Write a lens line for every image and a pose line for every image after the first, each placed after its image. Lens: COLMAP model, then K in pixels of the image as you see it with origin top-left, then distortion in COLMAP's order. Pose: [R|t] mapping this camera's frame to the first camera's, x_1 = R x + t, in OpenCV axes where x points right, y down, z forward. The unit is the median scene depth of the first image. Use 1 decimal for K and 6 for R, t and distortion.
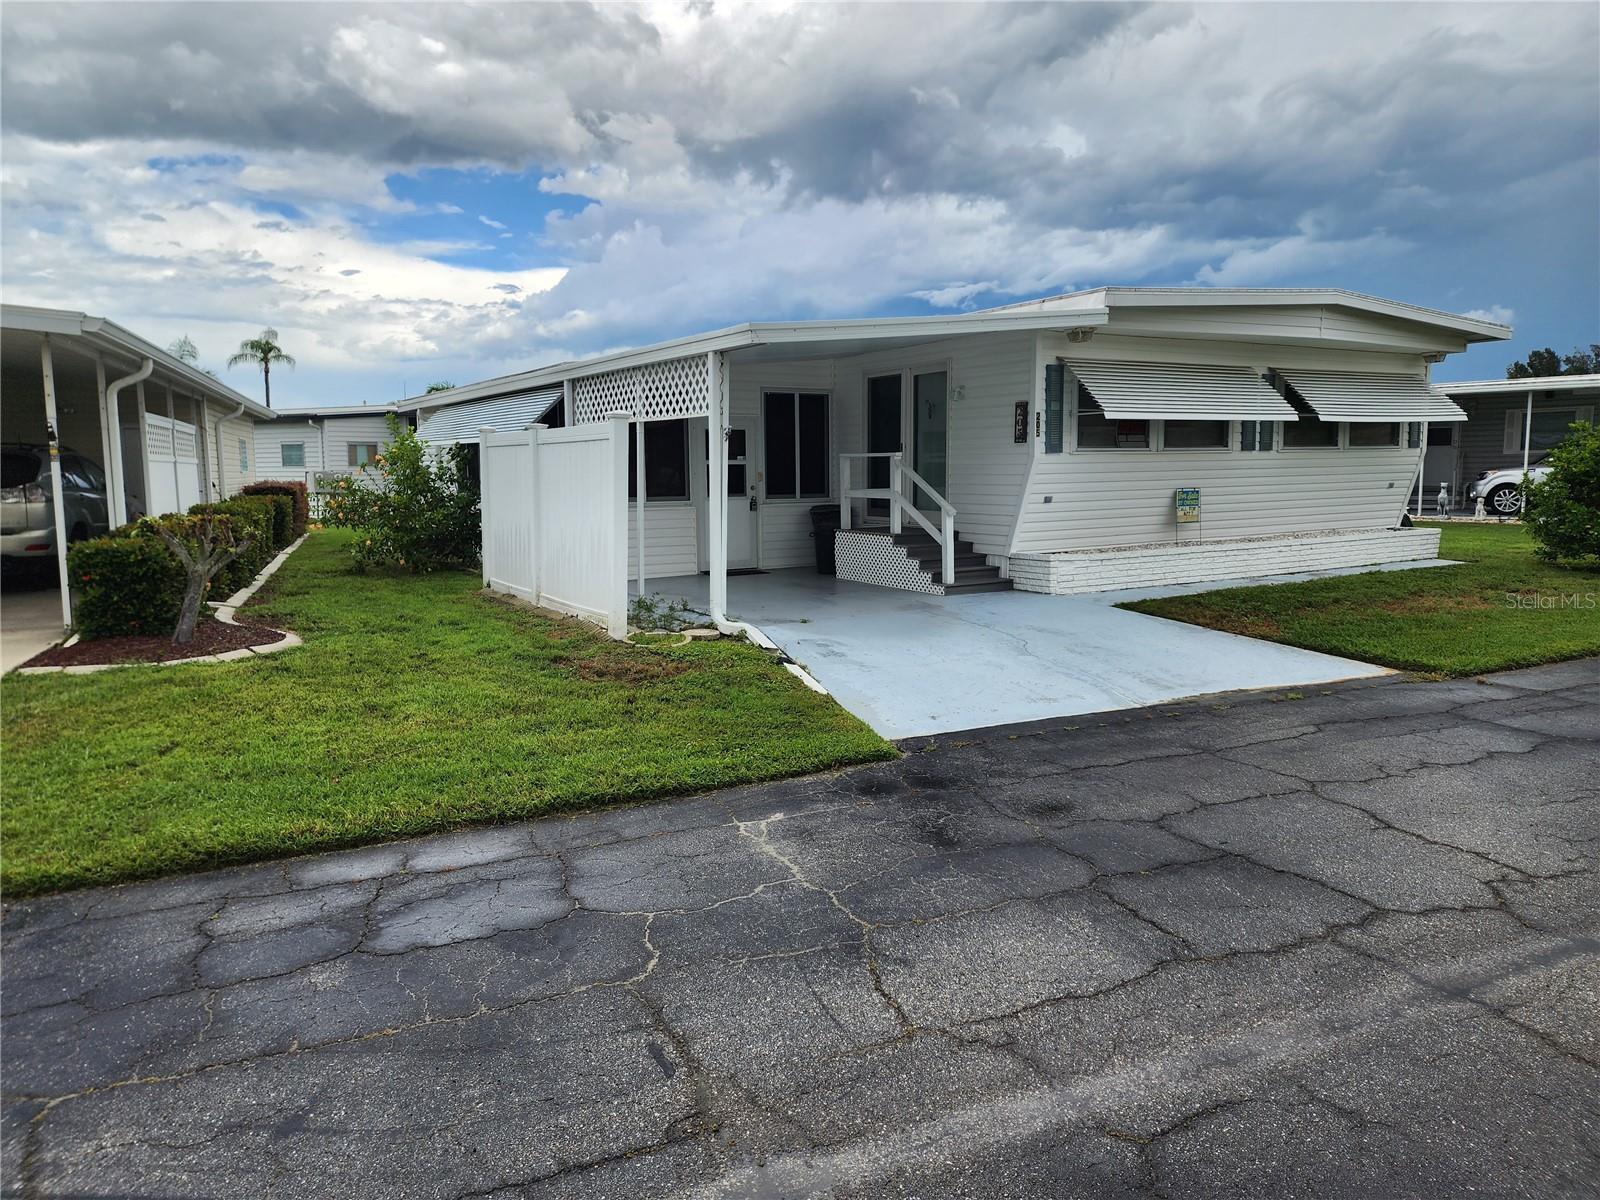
lens RADIAL K [[1092.5, 0, 800.0], [0, 1092.5, 600.0], [0, 0, 1]] dist [0.033084, -0.002874]
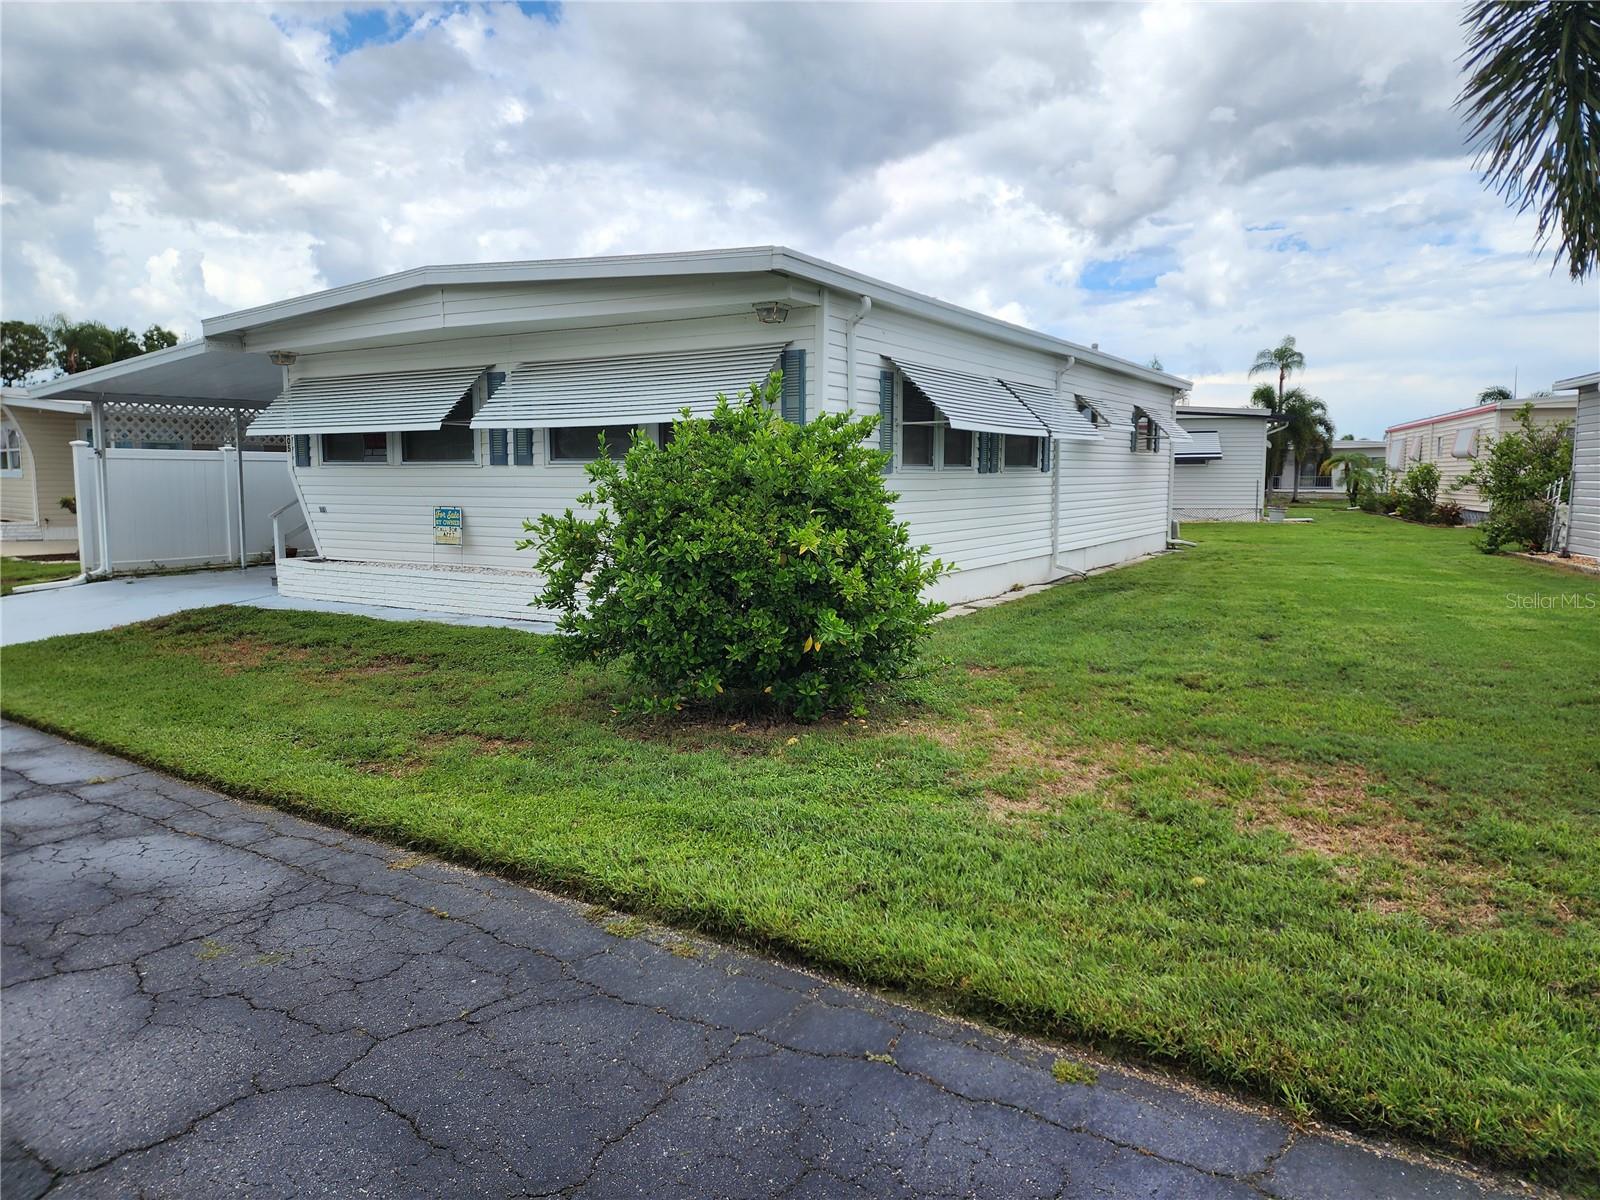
lens RADIAL K [[1082.8, 0, 807.8], [0, 1082.8, 577.8], [0, 0, 1]] dist [0.052064, -0.058190]
pose [[0.470848, 0.095196, -0.877063, 1.267661], [-0.113168, 0.992465, 0.046968, -0.118001], [0.874926, 0.077141, 0.478073, 0.830790]]
